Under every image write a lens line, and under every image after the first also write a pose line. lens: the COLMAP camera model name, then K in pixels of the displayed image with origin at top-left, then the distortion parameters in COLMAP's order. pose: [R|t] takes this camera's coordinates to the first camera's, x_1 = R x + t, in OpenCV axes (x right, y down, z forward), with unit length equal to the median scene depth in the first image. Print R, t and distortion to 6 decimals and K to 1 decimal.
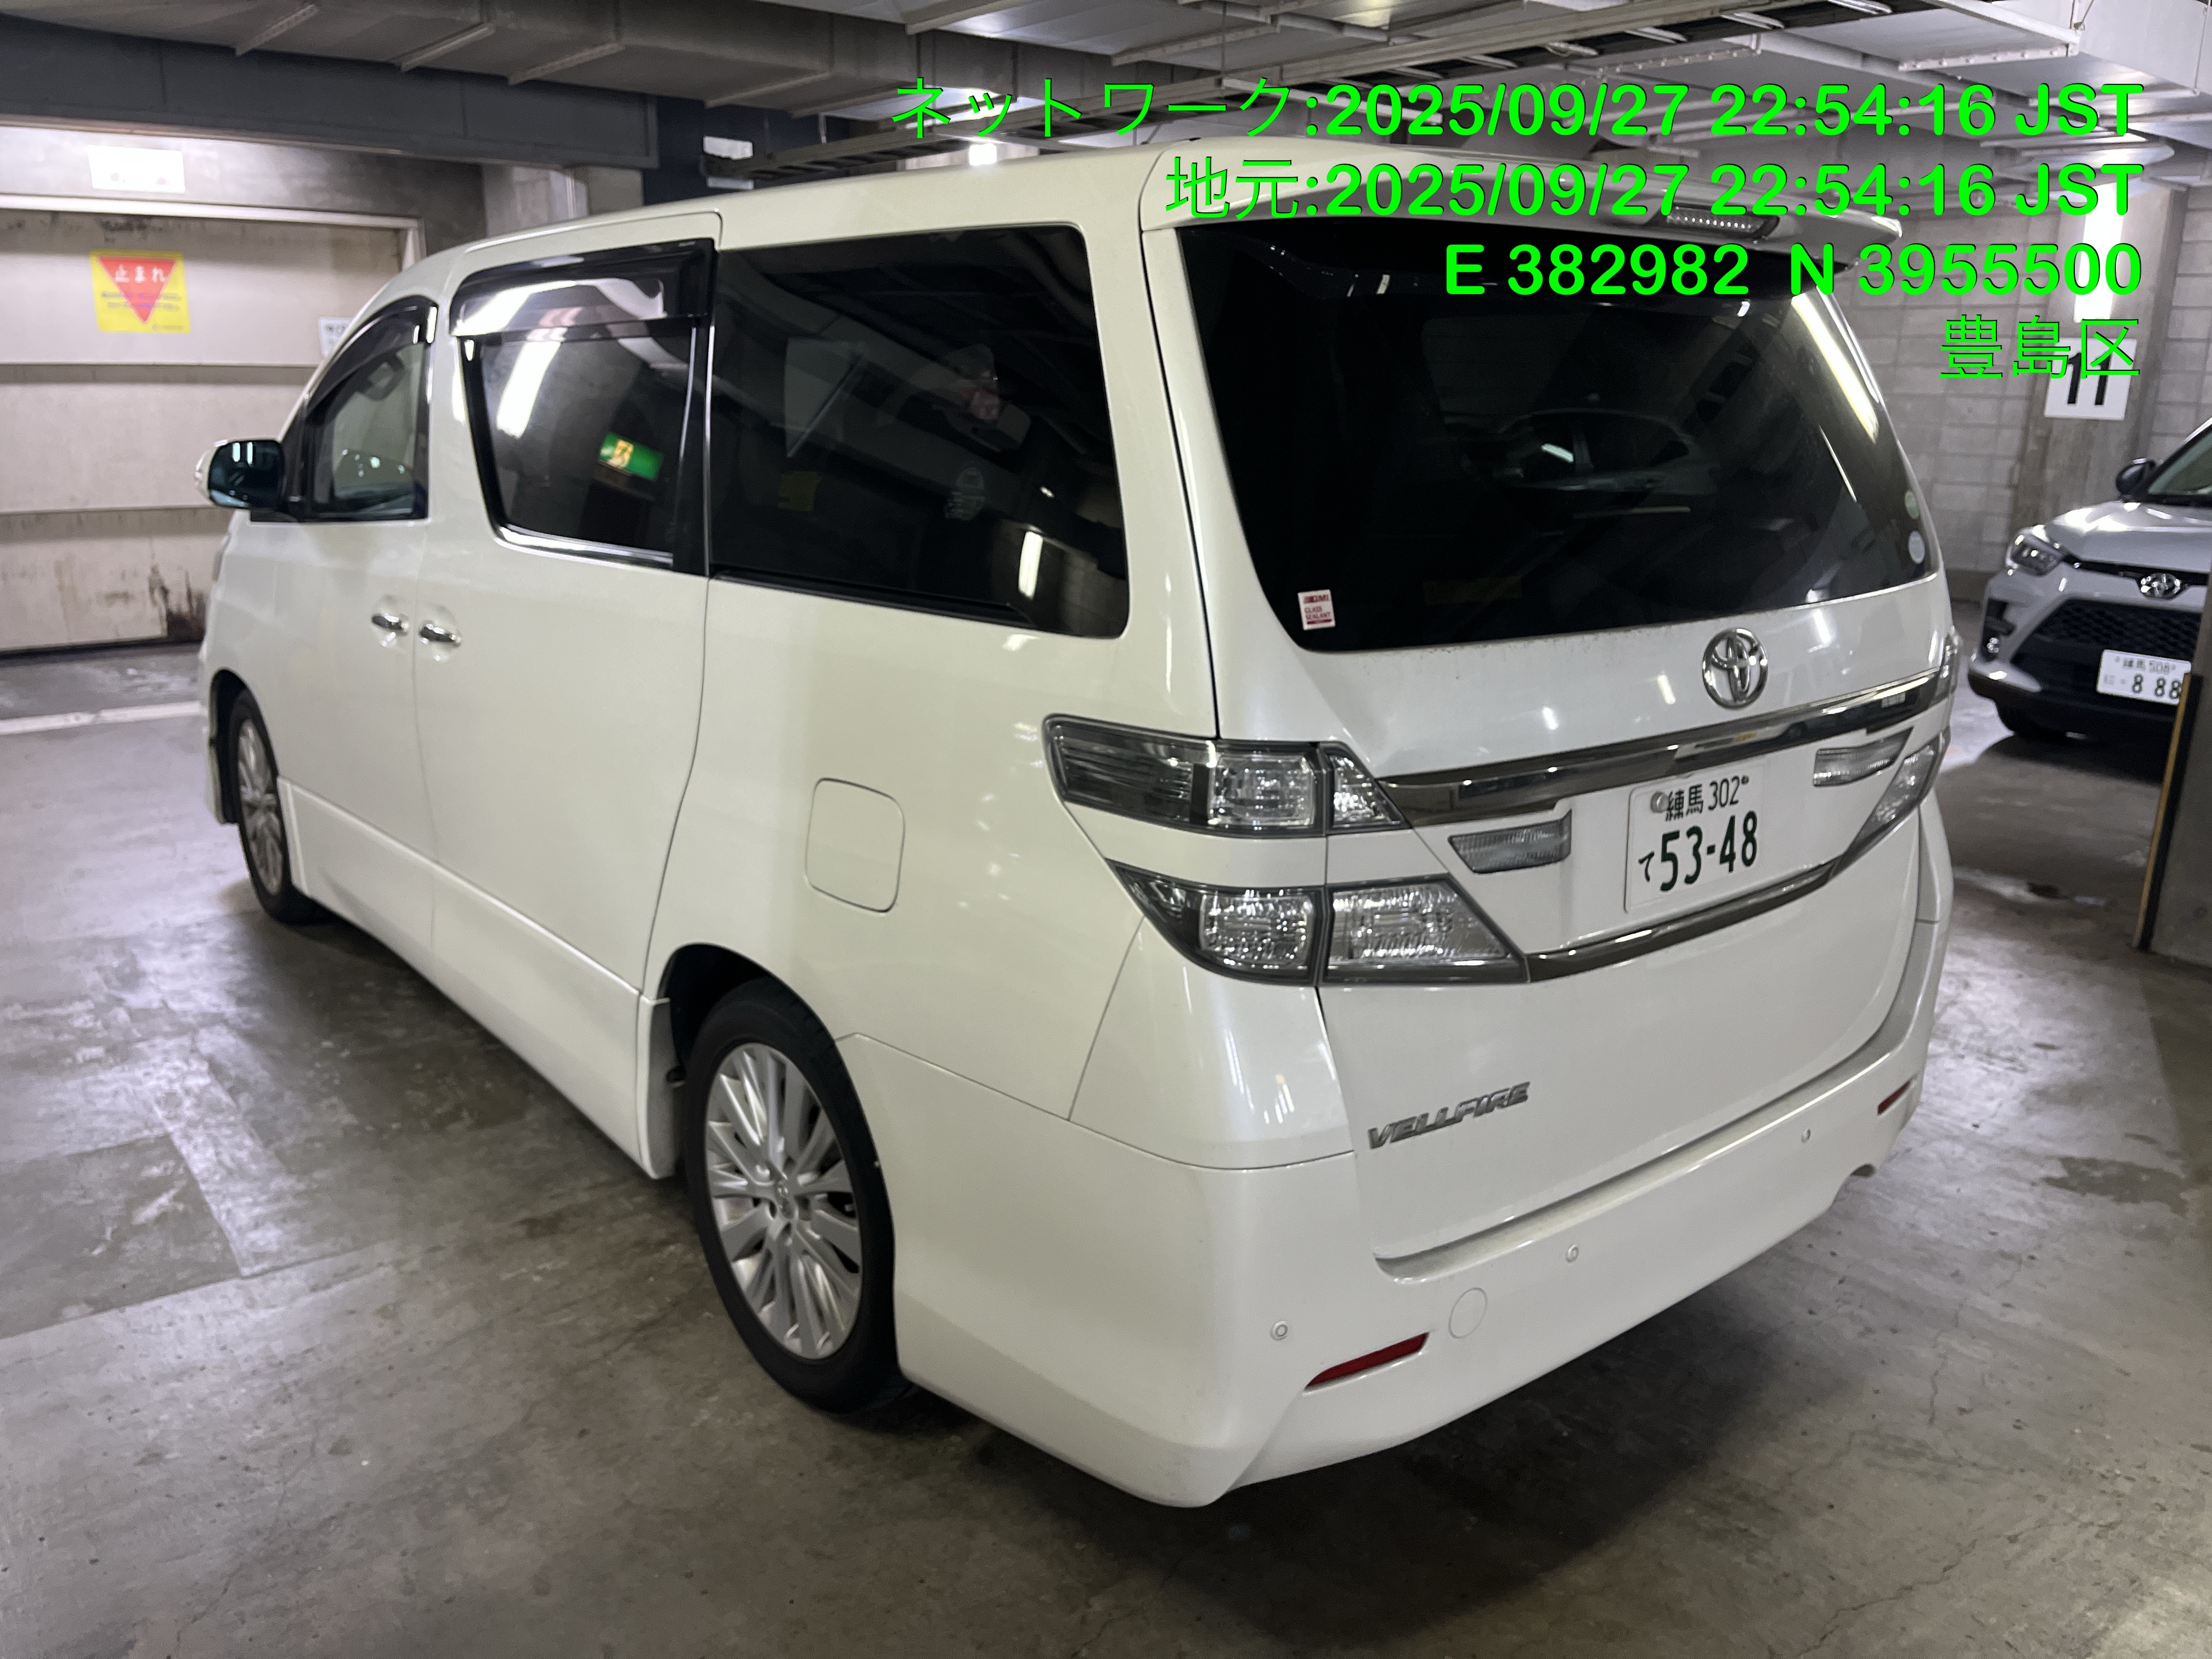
lens RADIAL K [[1745.2, 0, 1102.1], [0, 1745.2, 828.1], [0, 0, 1]] dist [0.014330, -0.038812]
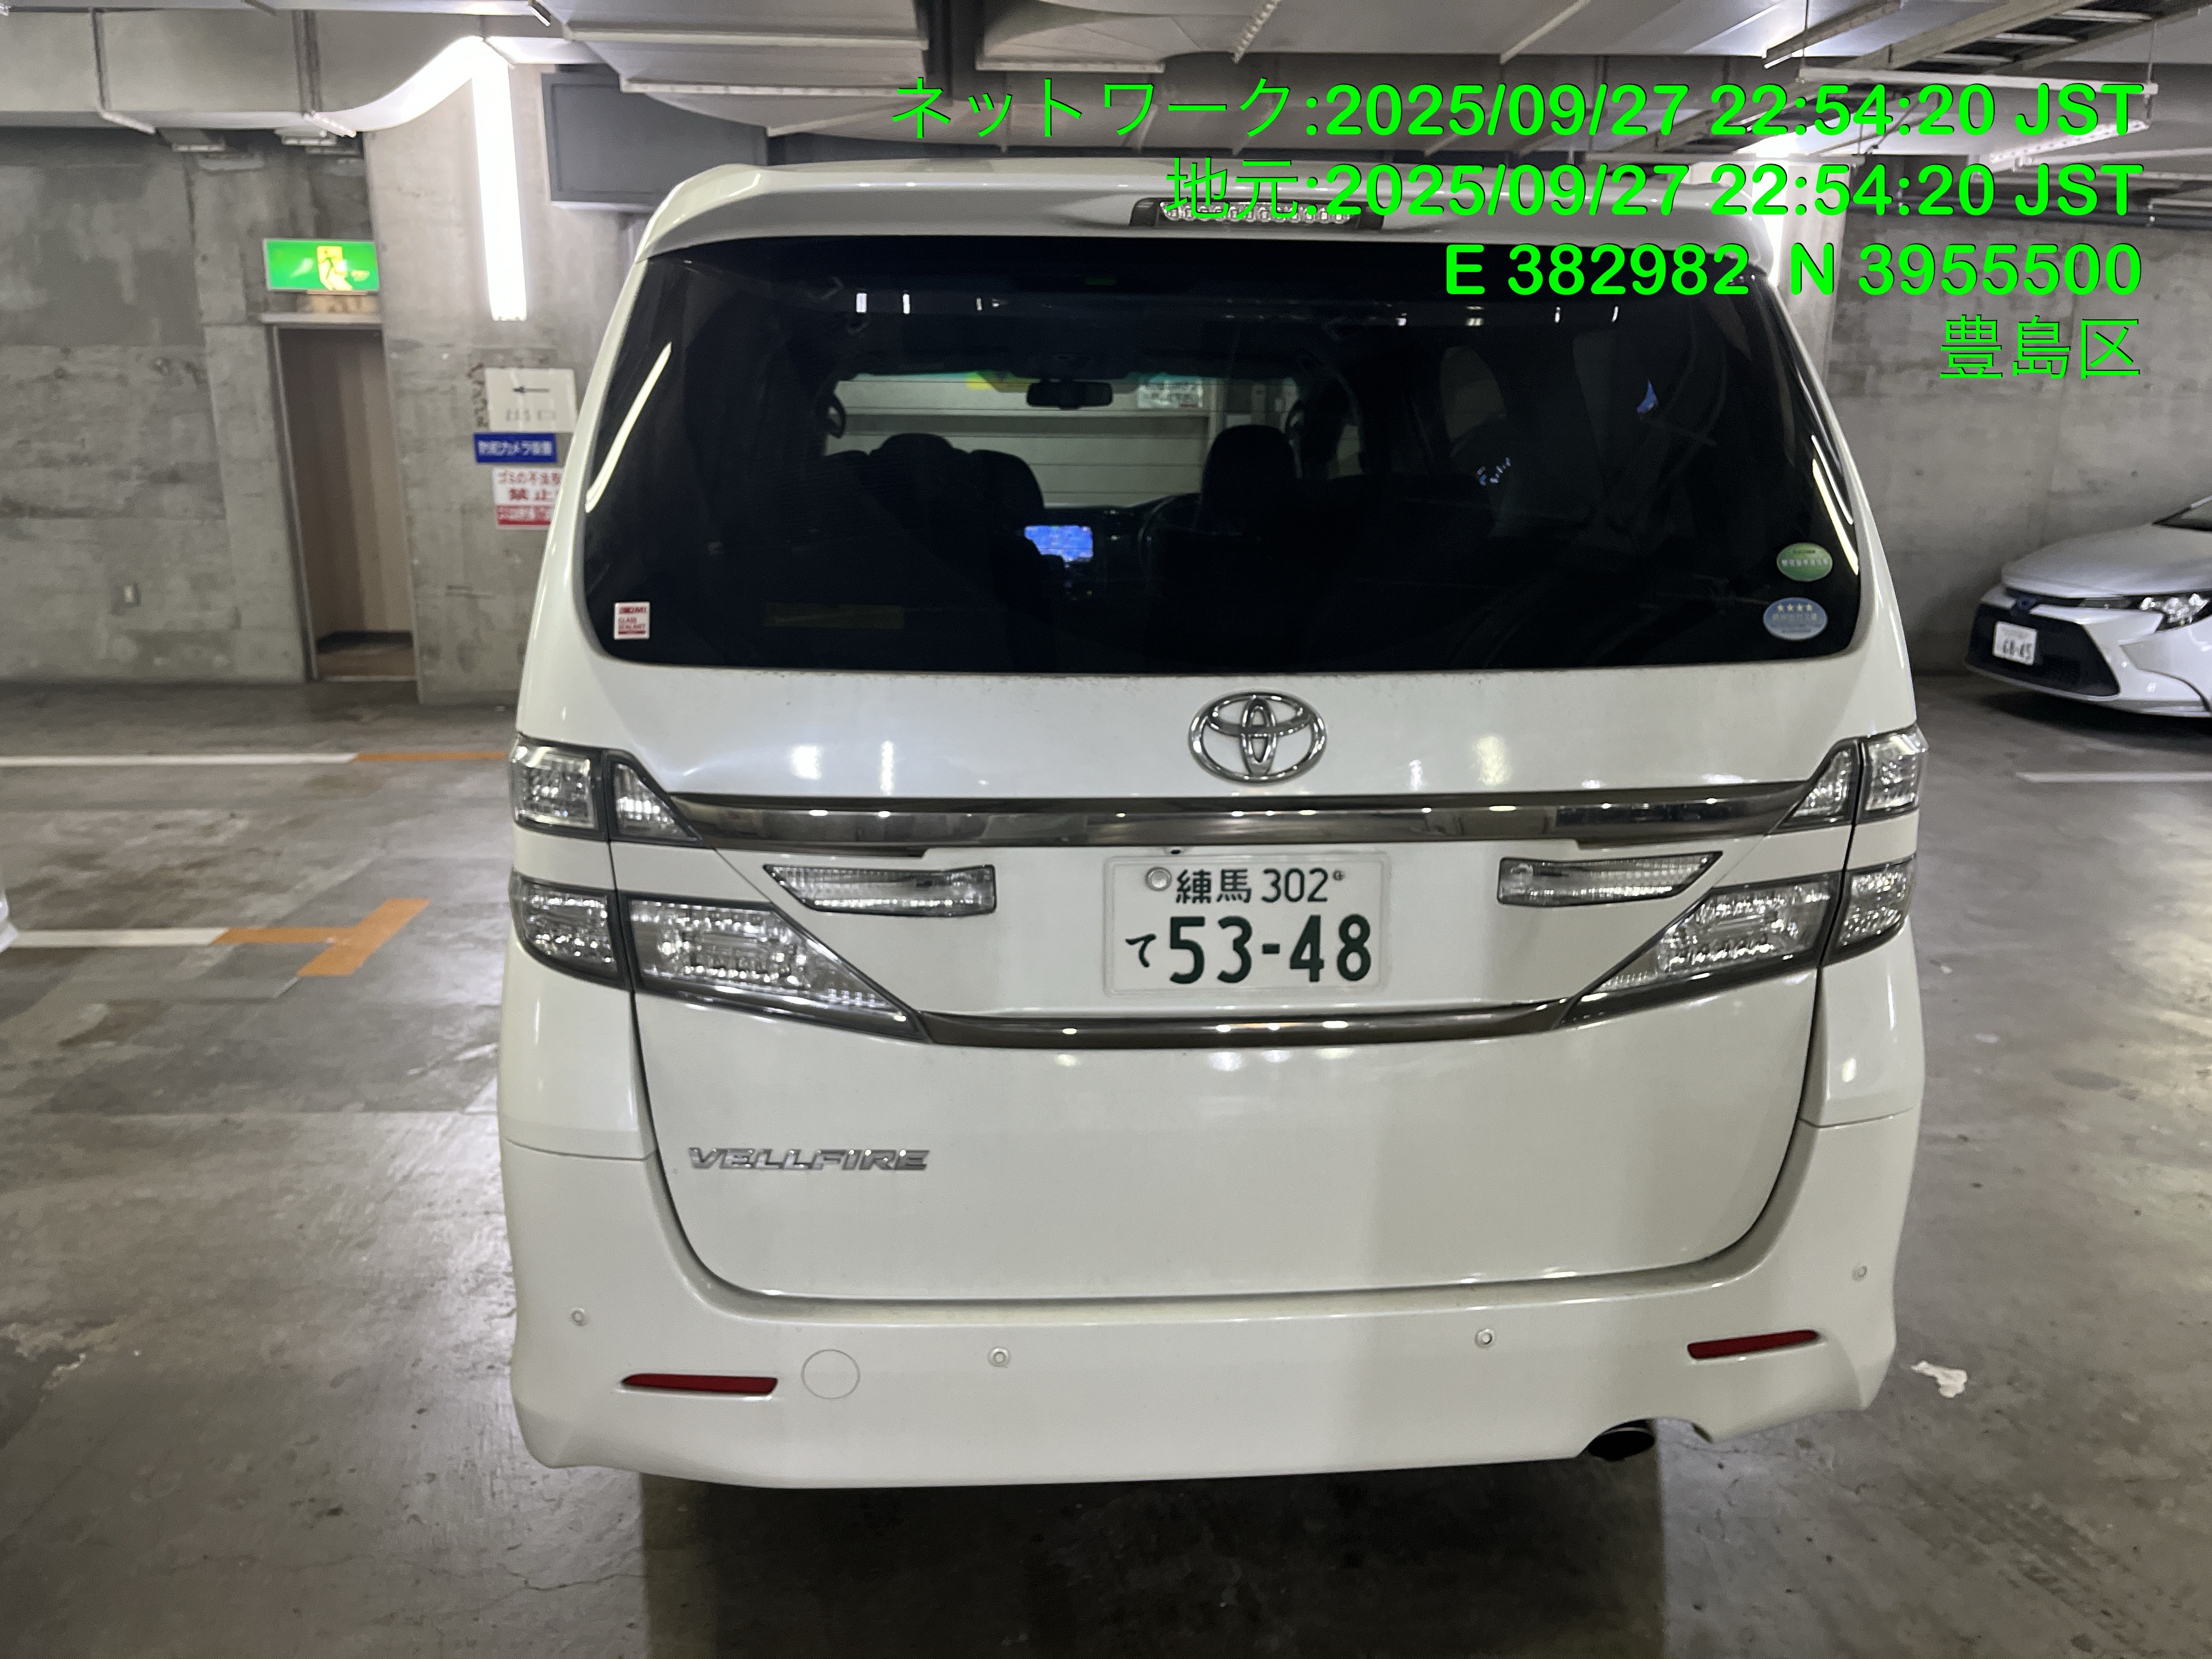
lens RADIAL K [[1745.2, 0, 1066.0], [0, 1745.2, 806.8], [0, 0, 1]] dist [0.014330, -0.038812]
pose [[0.822013, 0.123586, -0.555897, 0.748448], [-0.141616, 0.989864, 0.010656, -0.052196], [0.551579, 0.069965, 0.831183, 0.241454]]
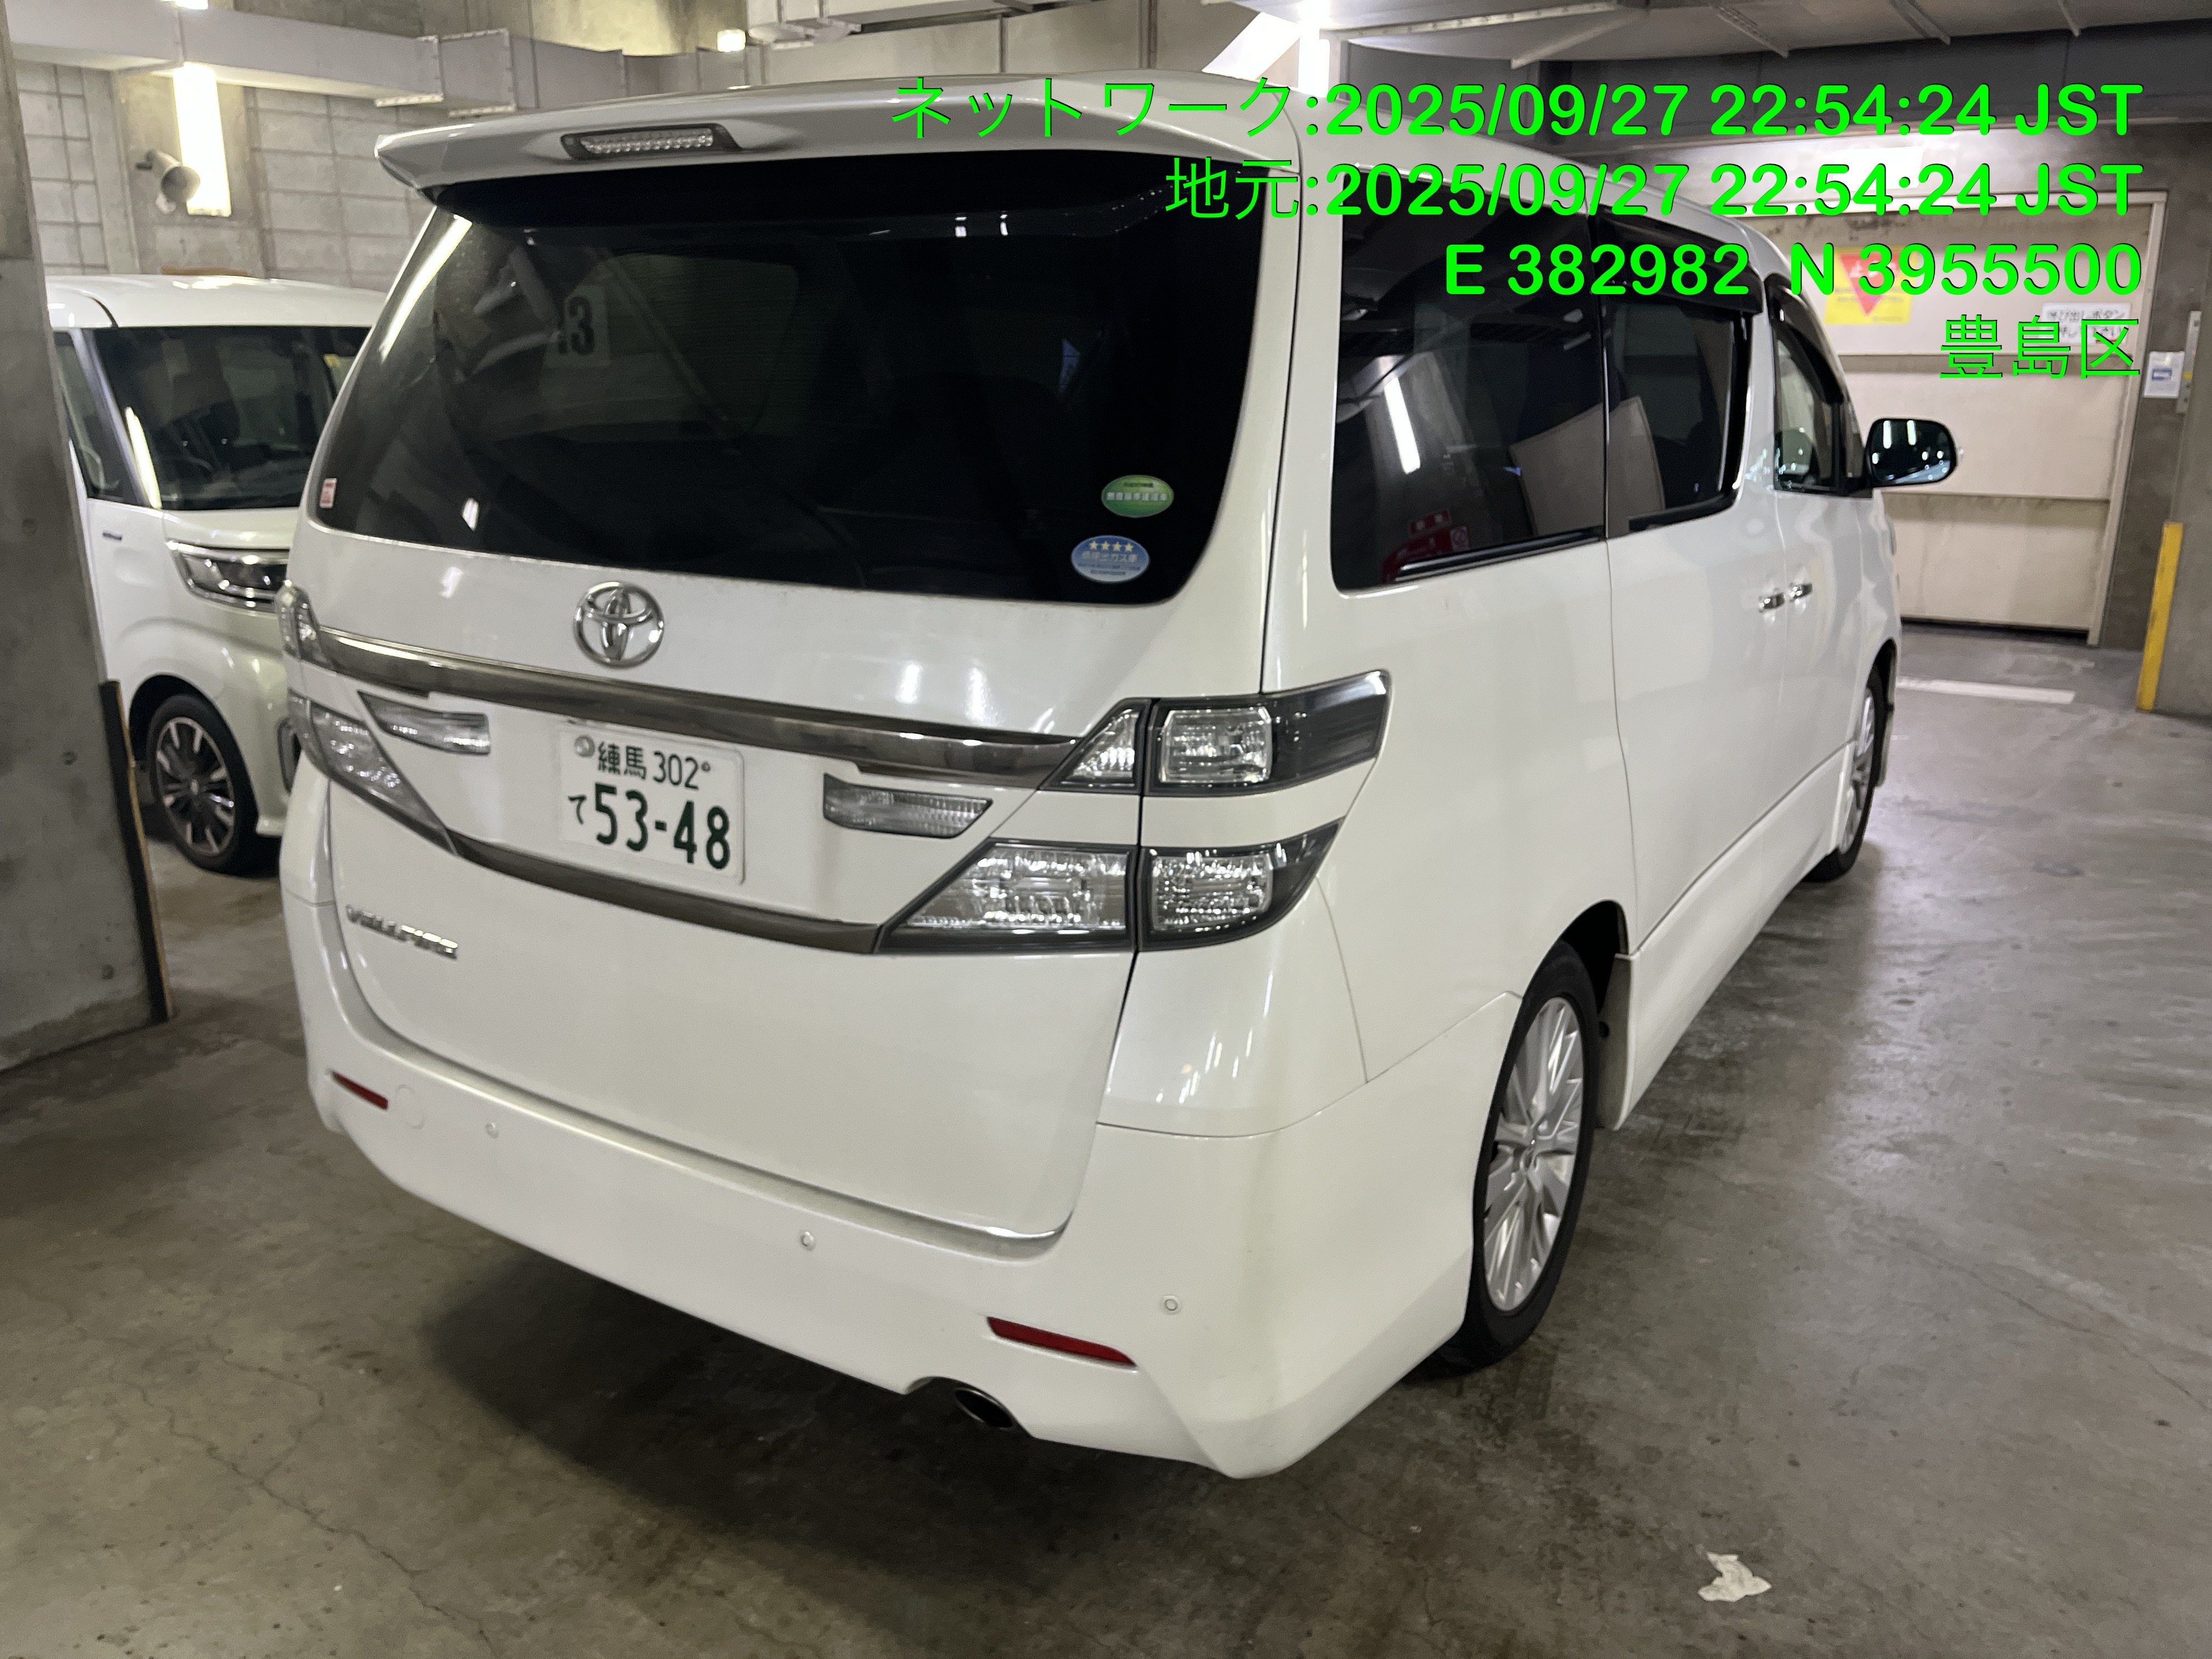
lens RADIAL K [[1745.2, 0, 1105.4], [0, 1745.2, 838.9], [0, 0, 1]] dist [0.014330, -0.038812]
pose [[0.314916, 0.247359, -0.916320, 1.306708], [-0.245835, 0.953753, 0.172977, -0.204525], [0.916730, 0.170790, 0.361161, 0.905675]]
